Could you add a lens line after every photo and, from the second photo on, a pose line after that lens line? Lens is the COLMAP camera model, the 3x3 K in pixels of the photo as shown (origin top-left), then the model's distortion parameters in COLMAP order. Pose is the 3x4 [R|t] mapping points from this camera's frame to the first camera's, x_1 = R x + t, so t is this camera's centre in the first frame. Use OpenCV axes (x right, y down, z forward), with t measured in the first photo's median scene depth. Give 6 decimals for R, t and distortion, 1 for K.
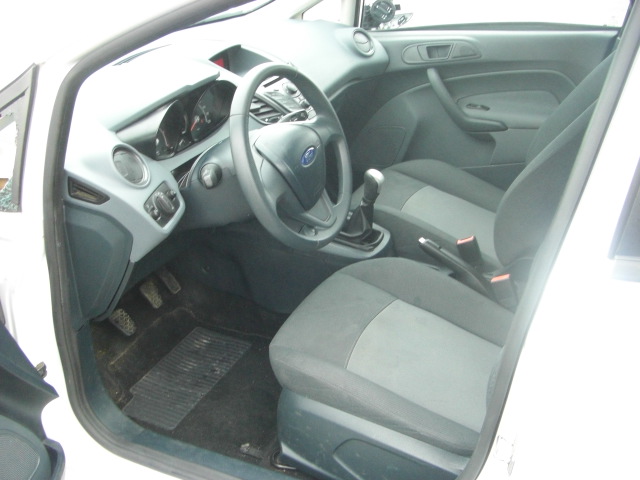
lens RADIAL K [[726.9, 0, 320.0], [0, 726.9, 240.0], [0, 0, 1]] dist [-0.189365, 0.180183]
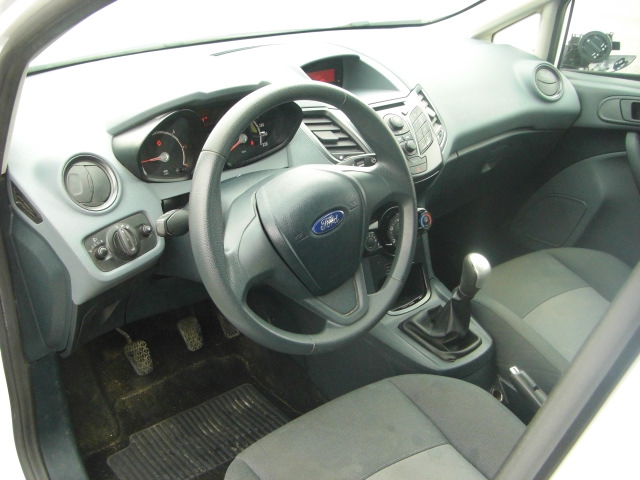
lens RADIAL K [[726.9, 0, 320.0], [0, 726.9, 240.0], [0, 0, 1]] dist [-0.189365, 0.180183]
pose [[0.907956, 0.235027, -0.346956, 0.165601], [-0.241991, 0.969987, 0.023795, -0.084917], [0.342135, 0.062356, 0.937580, 0.259880]]
